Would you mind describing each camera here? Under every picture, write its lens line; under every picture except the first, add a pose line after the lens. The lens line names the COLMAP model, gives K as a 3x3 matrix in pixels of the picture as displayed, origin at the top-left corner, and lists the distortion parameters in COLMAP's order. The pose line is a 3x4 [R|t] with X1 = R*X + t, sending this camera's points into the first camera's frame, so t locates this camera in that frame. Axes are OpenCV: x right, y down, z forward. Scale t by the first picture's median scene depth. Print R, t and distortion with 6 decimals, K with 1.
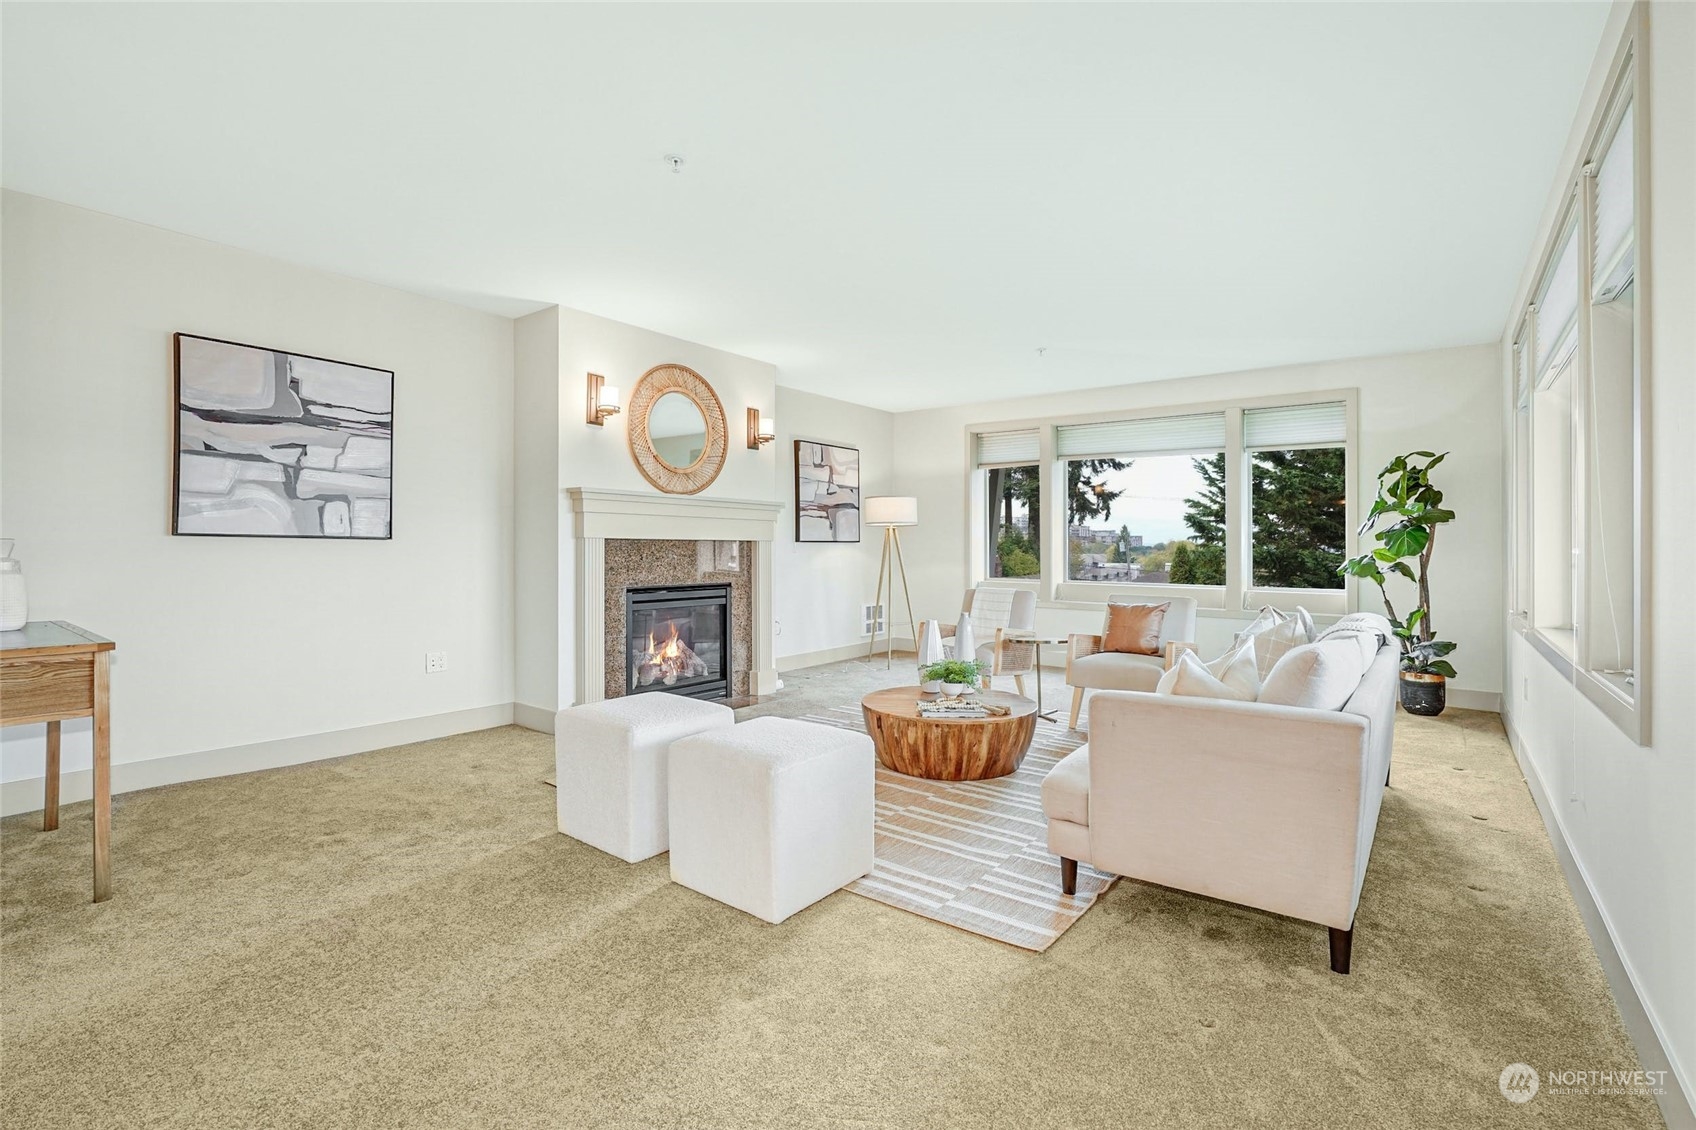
lens RADIAL K [[772.0, 0, 850.1], [0, 772.0, 556.1], [0, 0, 1]] dist [-0.001559, -0.001035]
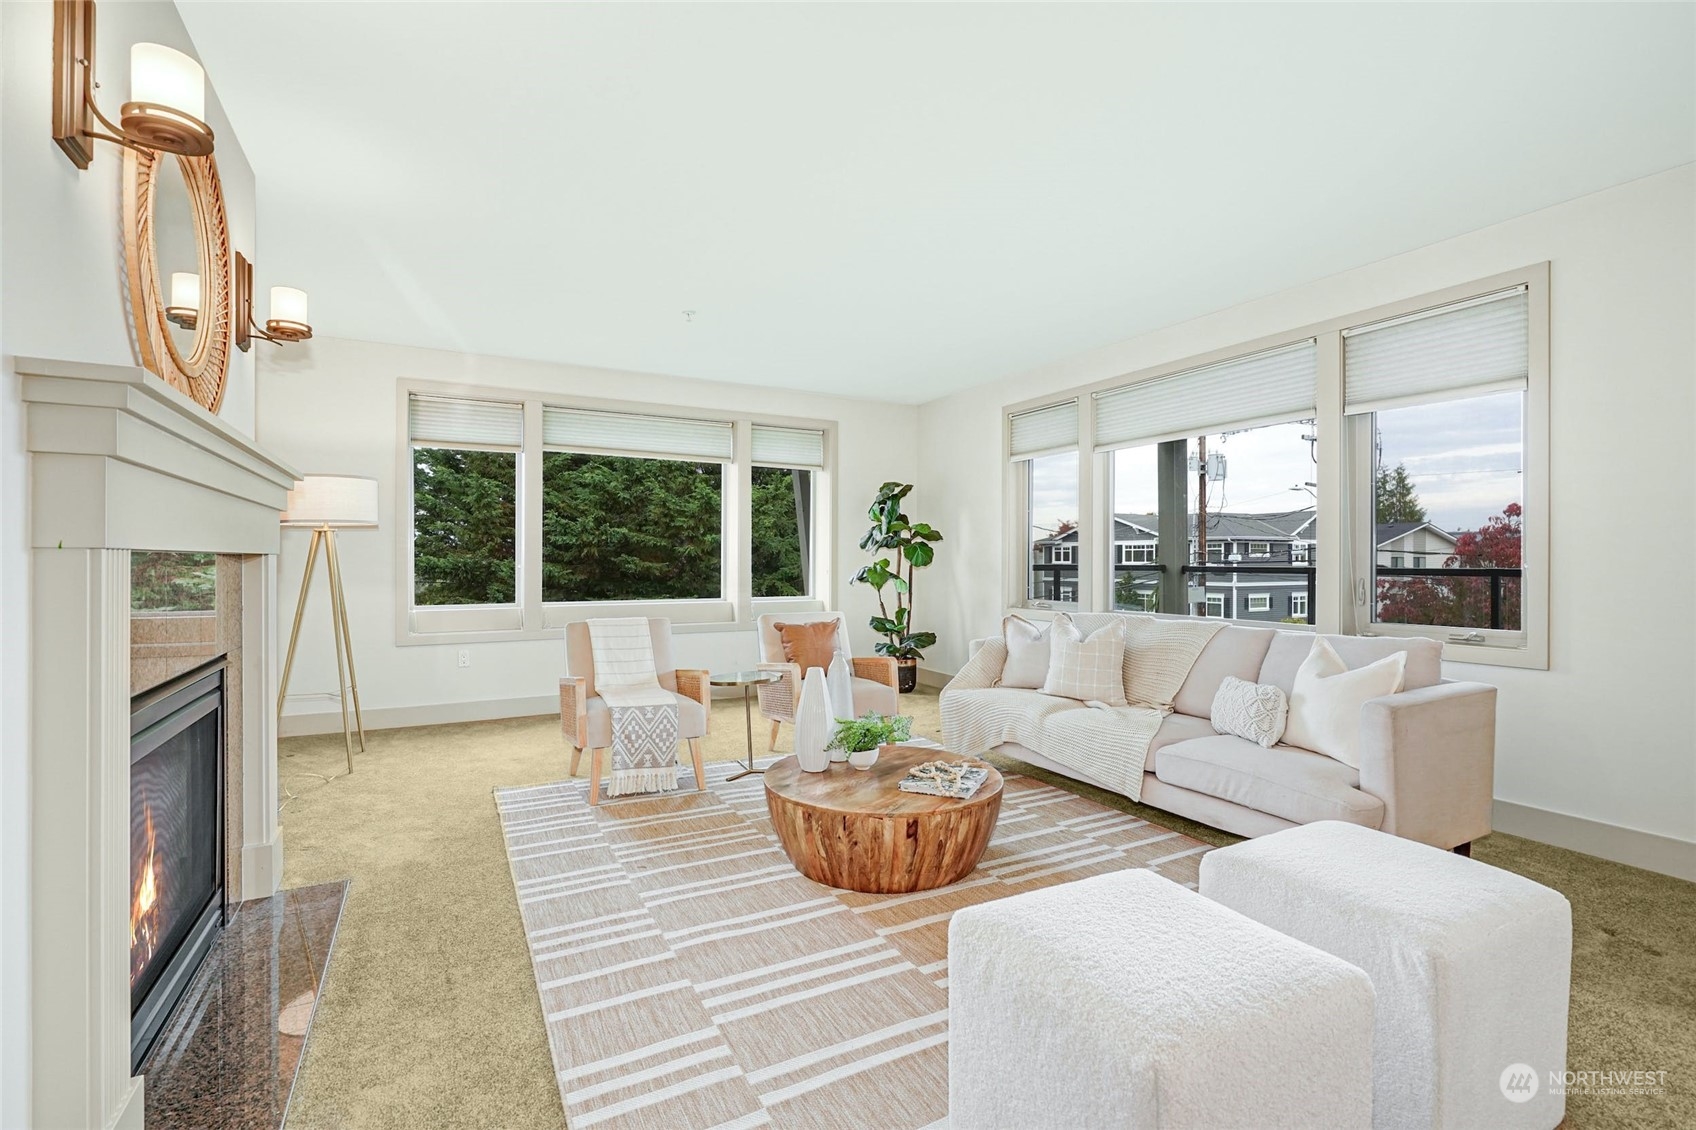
lens RADIAL K [[772.0, 0, 860.8], [0, 772.0, 575.6], [0, 0, 1]] dist [-0.001559, -0.001035]
pose [[0.407359, -0.028388, 0.912827, -0.476890], [0.009269, 0.999594, 0.026950, -0.023283], [-0.913221, -0.002517, 0.407457, 0.607483]]
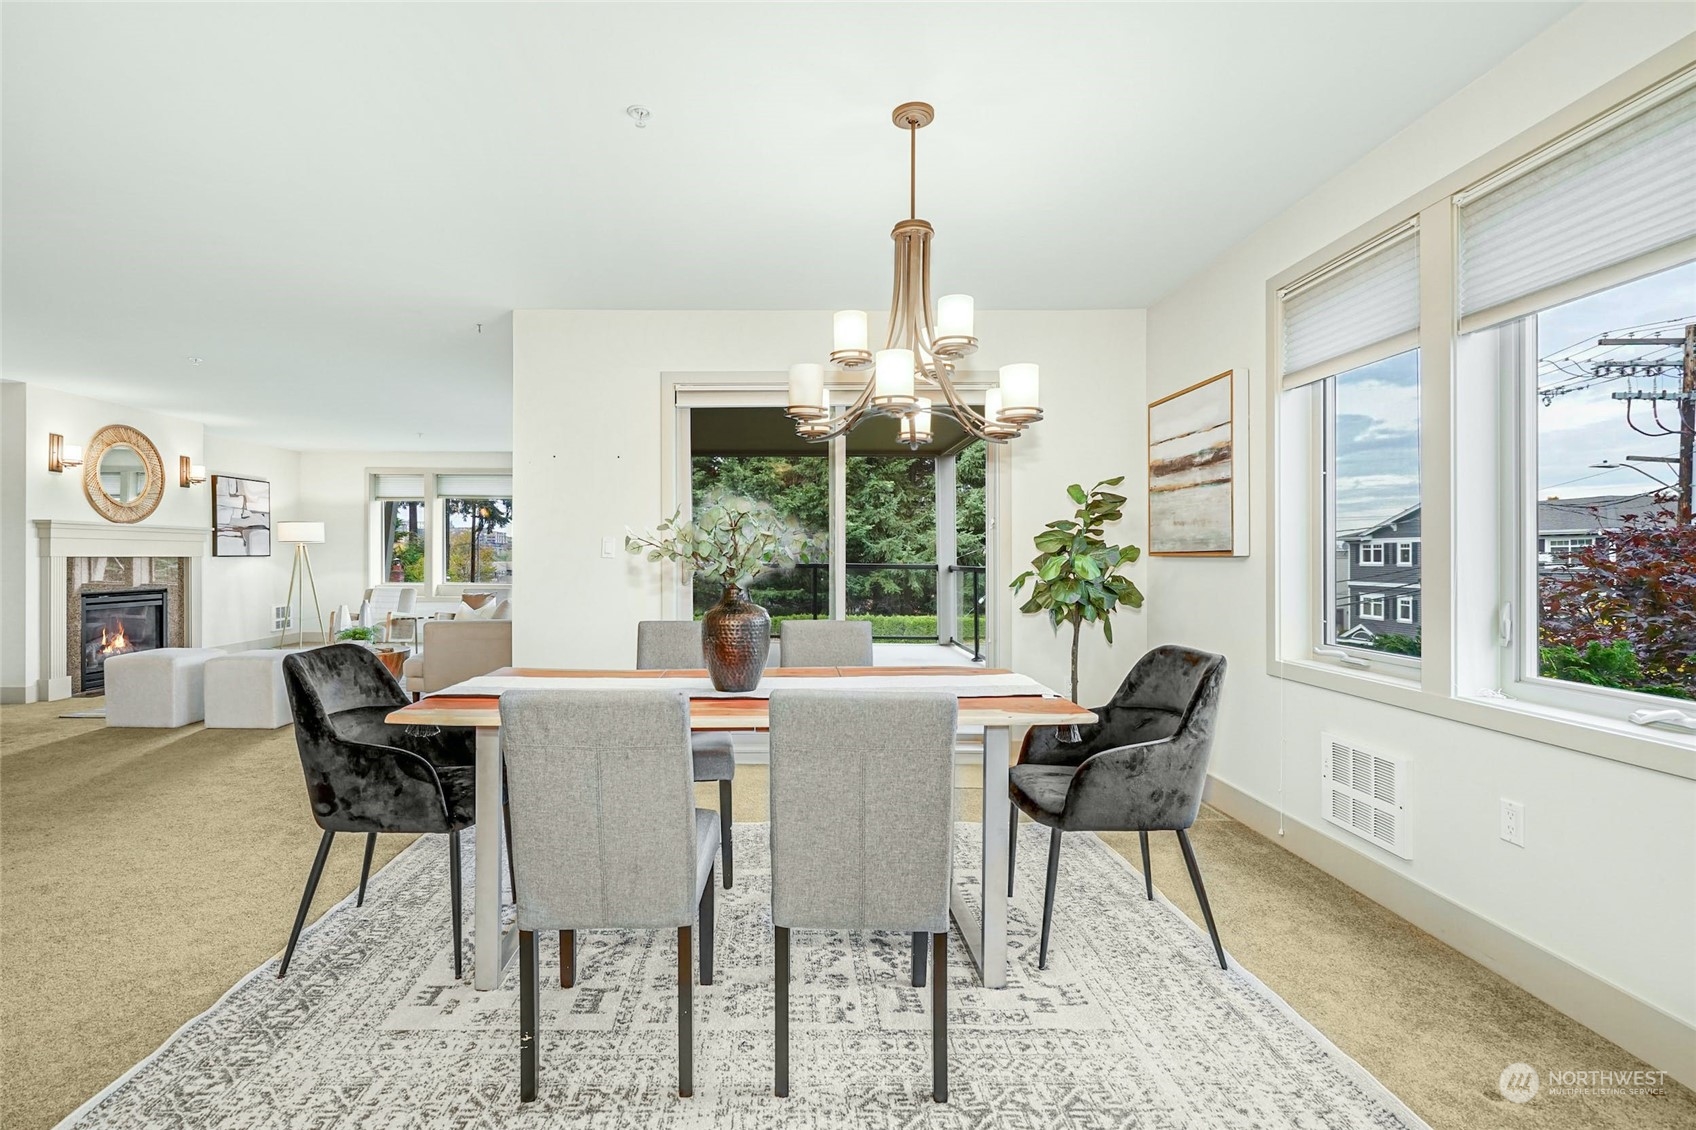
lens RADIAL K [[772.0, 0, 777.2], [0, 772.0, 554.7], [0, 0, 1]] dist [-0.001559, -0.001035]
pose [[0.802325, -0.004293, 0.596872, -0.124790], [0.010549, 0.999920, -0.006988, -0.004220], [-0.596794, 0.011904, 0.802306, -0.819736]]
